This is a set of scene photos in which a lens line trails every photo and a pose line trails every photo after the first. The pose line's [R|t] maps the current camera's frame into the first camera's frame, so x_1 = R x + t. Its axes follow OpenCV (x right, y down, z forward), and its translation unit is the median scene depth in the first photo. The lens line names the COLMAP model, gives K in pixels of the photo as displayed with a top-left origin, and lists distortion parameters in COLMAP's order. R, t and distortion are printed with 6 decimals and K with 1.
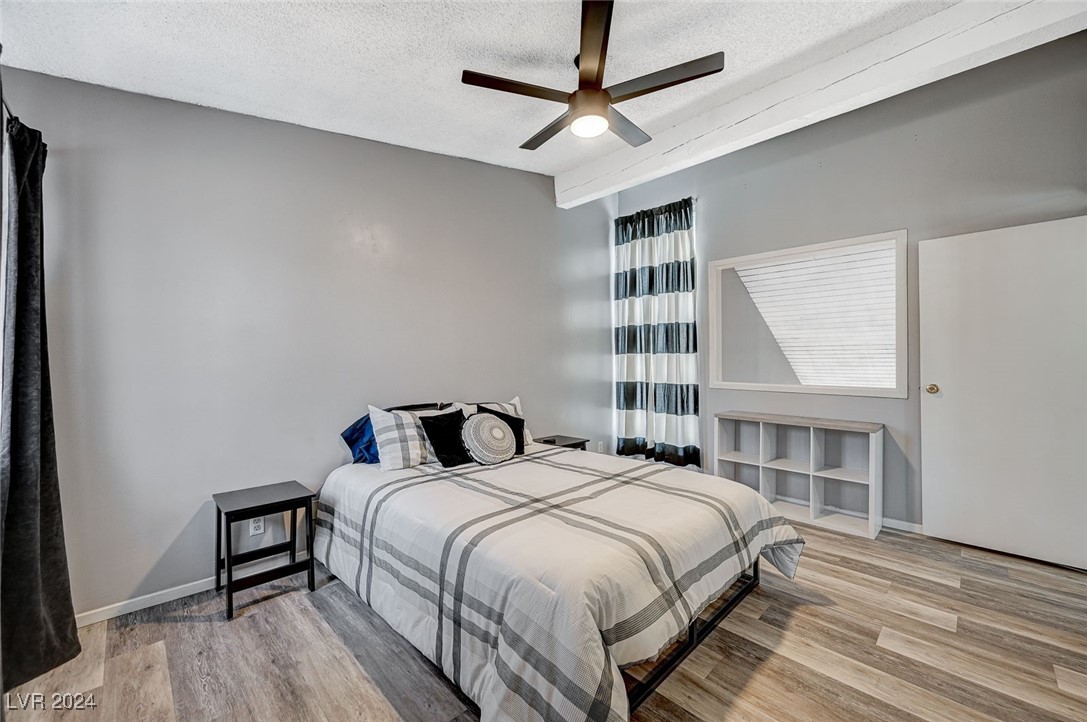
lens RADIAL K [[433.5, 0, 543.5], [0, 433.5, 361.0], [0, 0, 1]] dist [0.001543, 0.000089]
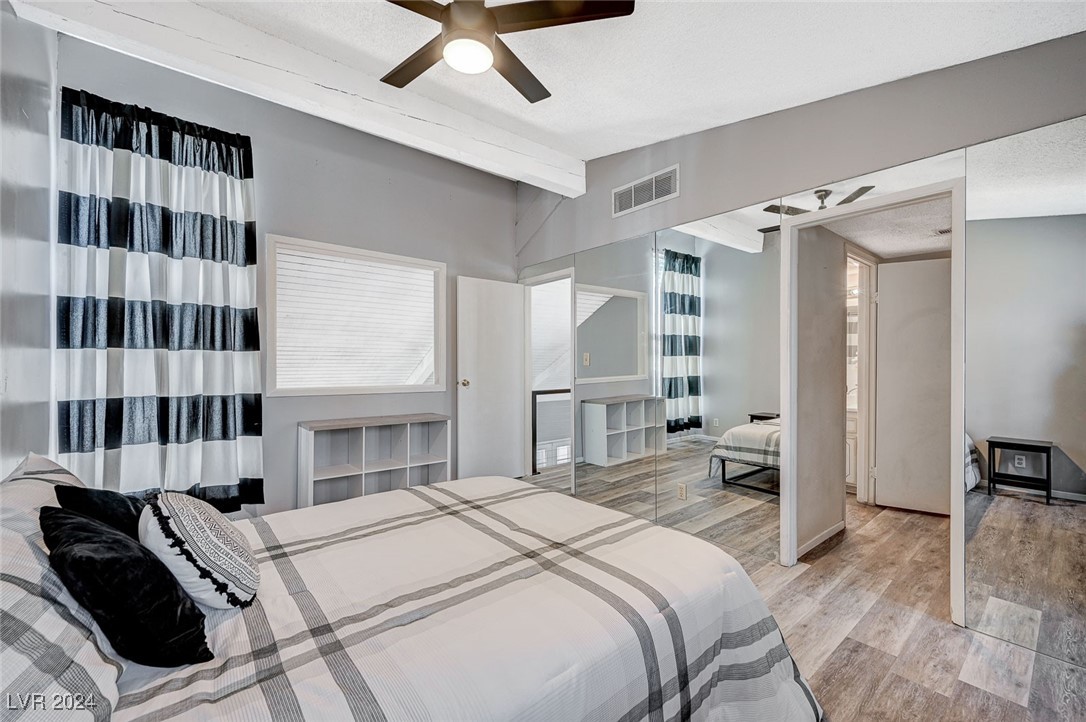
lens RADIAL K [[446.0, 0, 543.0], [0, 446.0, 361.0], [0, 0, 1]] dist [0.000761, -0.000306]
pose [[0.073097, 0.004788, 0.997313, -0.410816], [-0.007223, 0.999965, -0.004271, -0.002180], [-0.997299, -0.006892, 0.073129, 0.493802]]
